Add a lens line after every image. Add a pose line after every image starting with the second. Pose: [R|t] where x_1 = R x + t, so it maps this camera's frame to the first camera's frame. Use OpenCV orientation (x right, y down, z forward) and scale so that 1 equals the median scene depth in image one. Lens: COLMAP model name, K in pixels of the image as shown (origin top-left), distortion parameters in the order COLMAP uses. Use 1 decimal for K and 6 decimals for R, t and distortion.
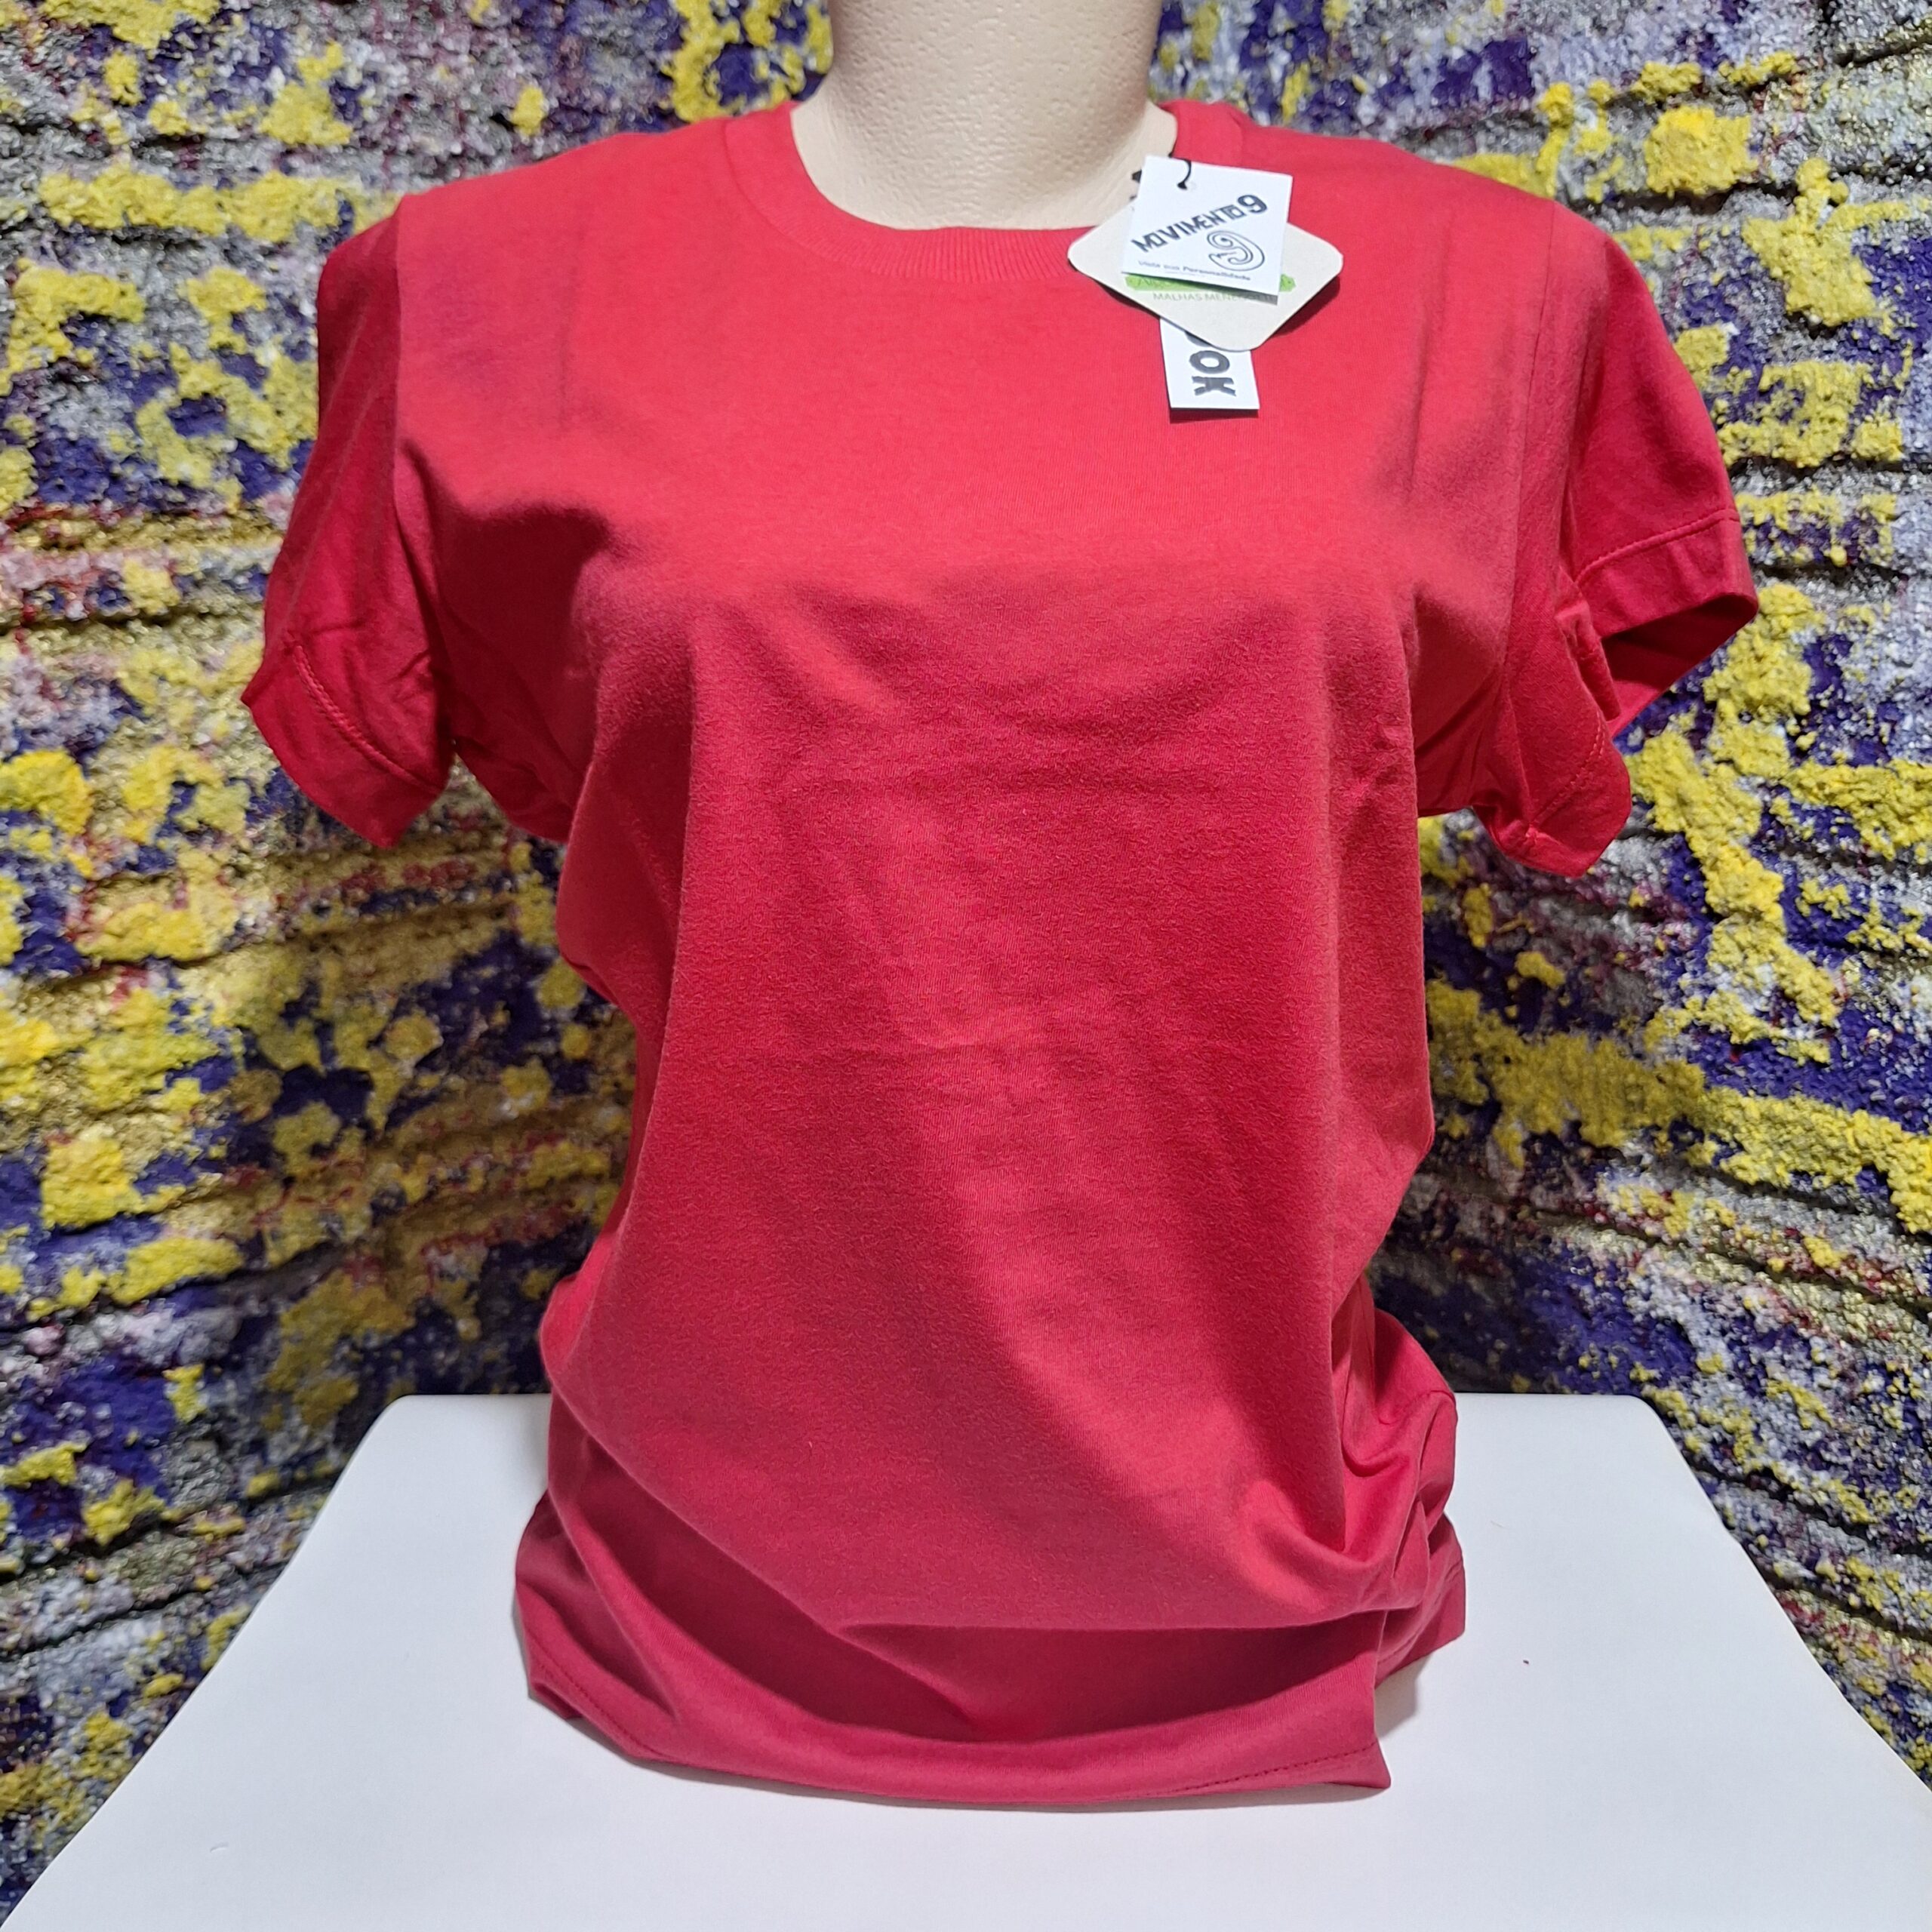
lens RADIAL K [[1590.0, 0, 1050.2], [0, 1590.0, 965.0], [0, 0, 1]] dist [0.315350, -0.489018]
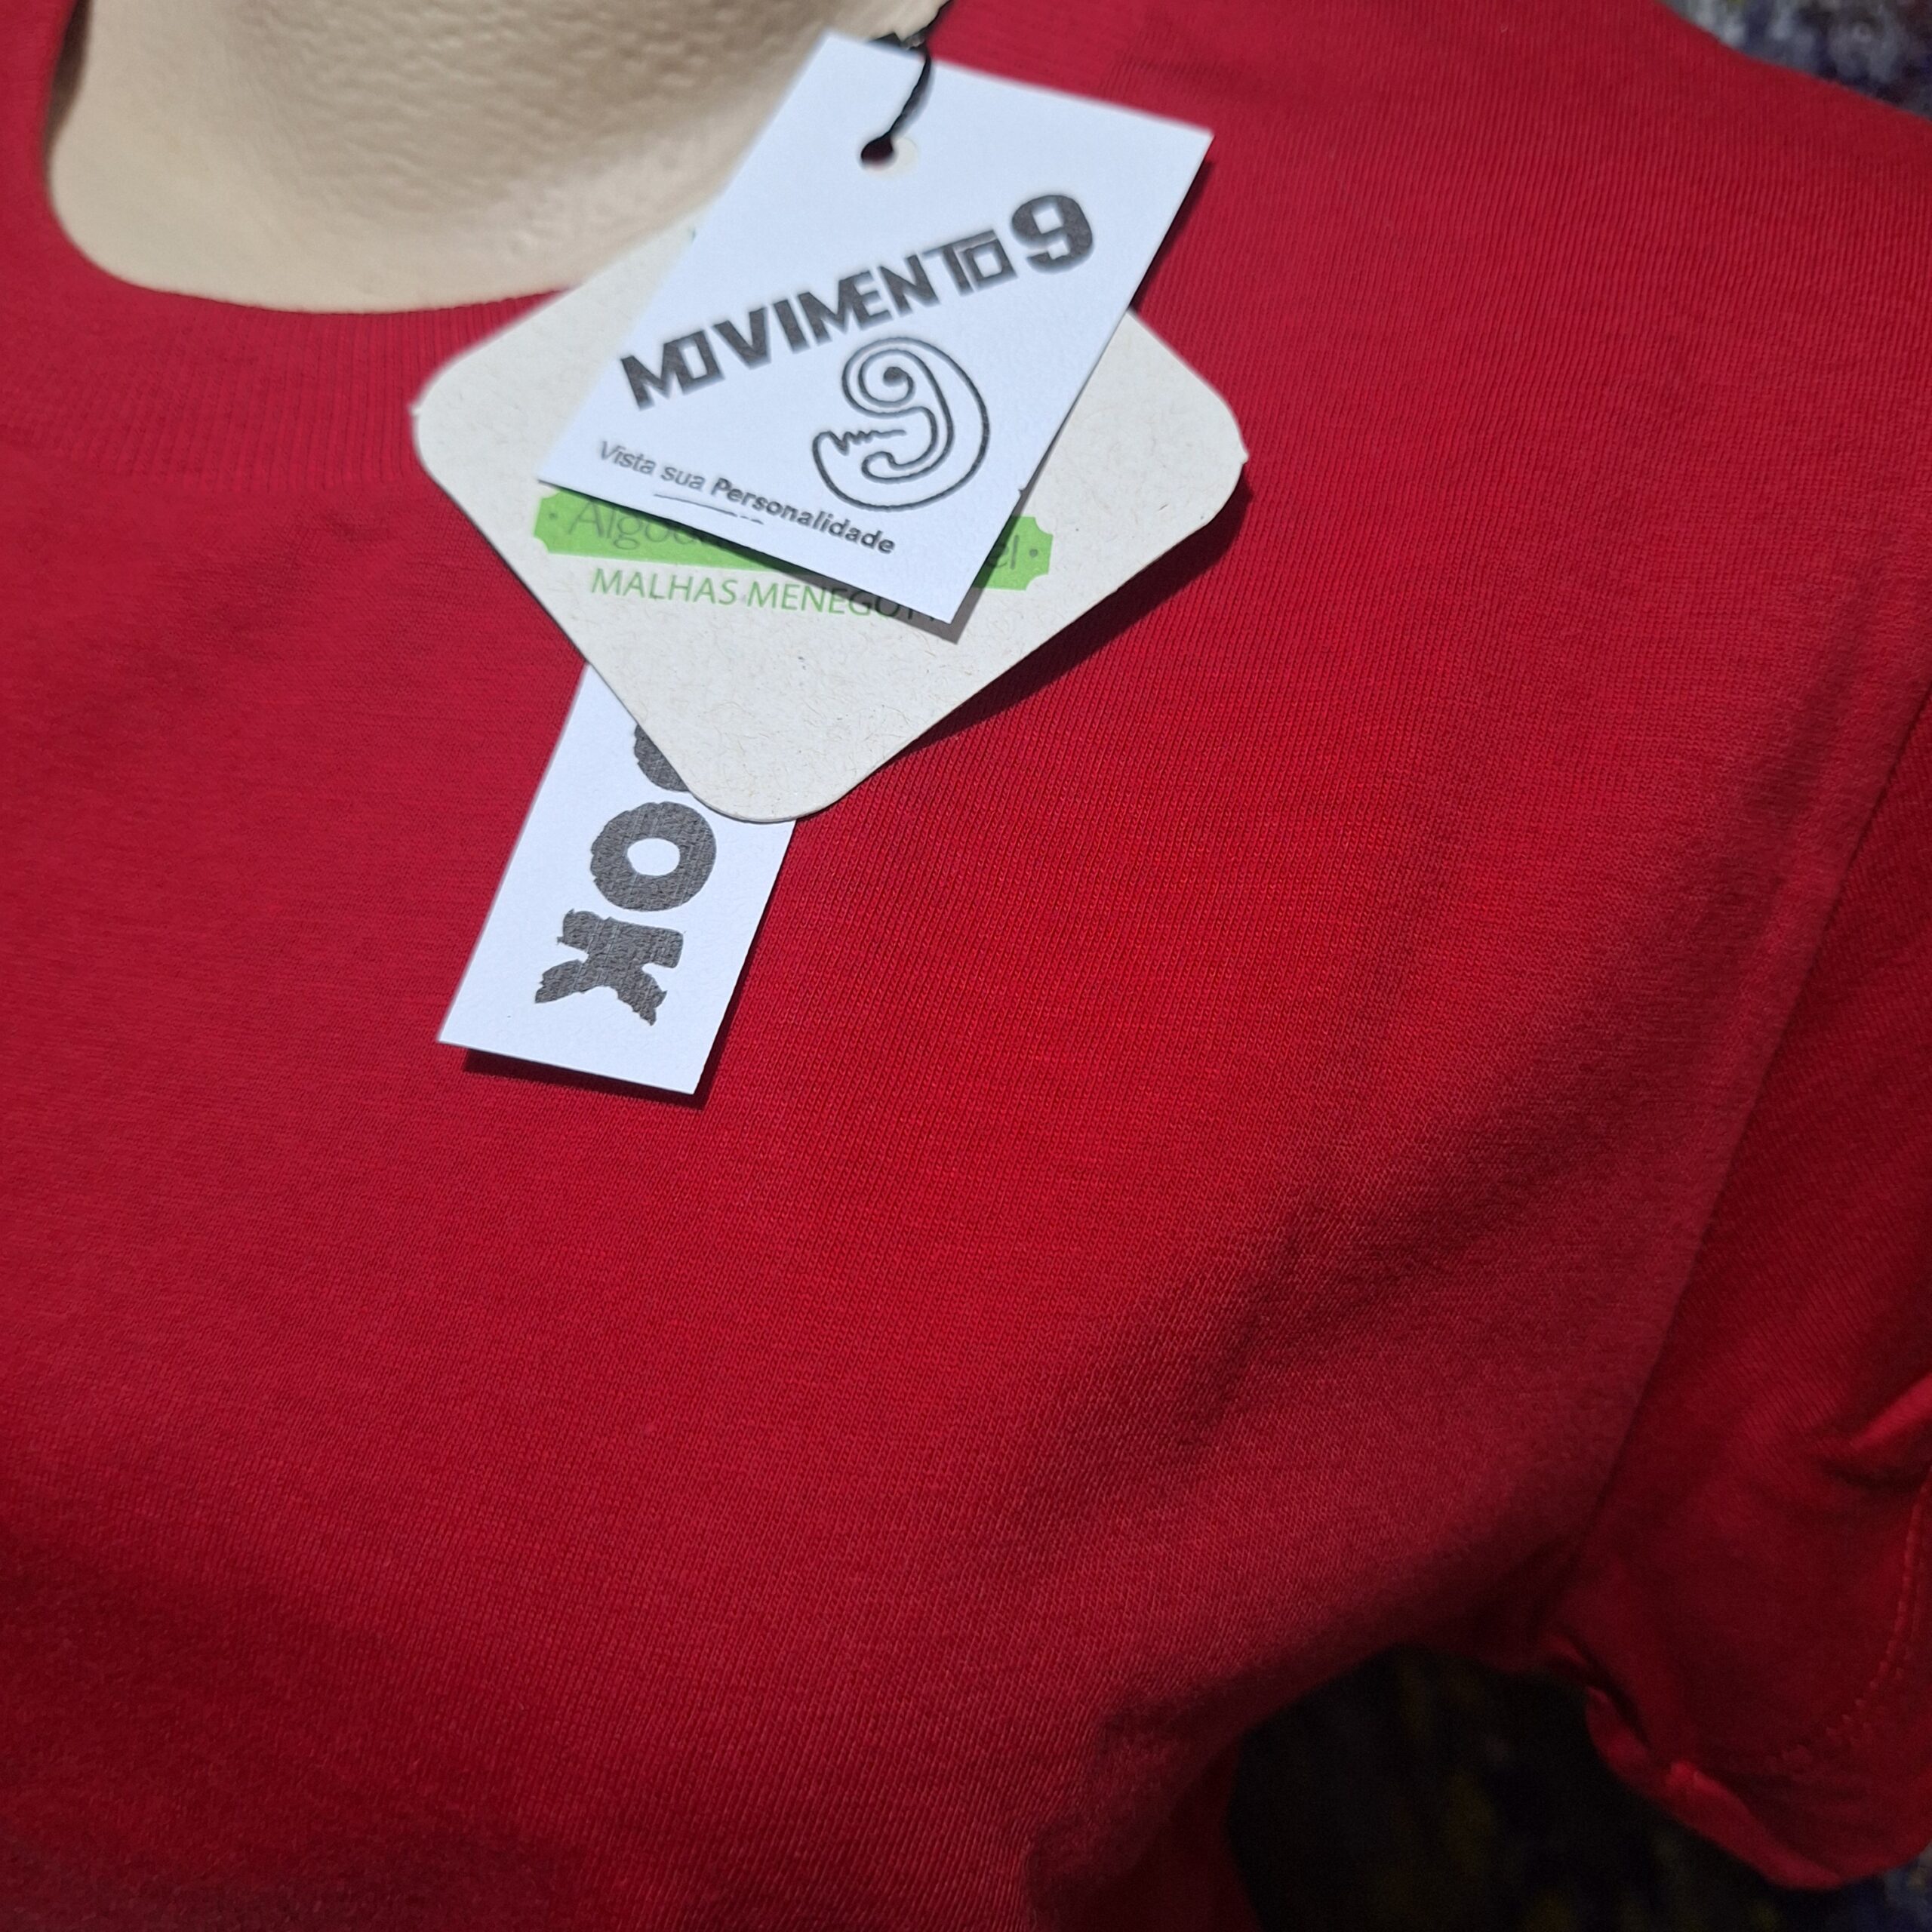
lens RADIAL K [[1798.2, 0, 963.4], [0, 1798.2, 1042.1], [0, 0, 1]] dist [0.077786, -0.195811]
pose [[0.941806, 0.212556, -0.260426, 0.152613], [-0.136779, 0.949993, 0.280723, -0.261081], [0.307072, -0.228766, 0.923782, 0.401106]]
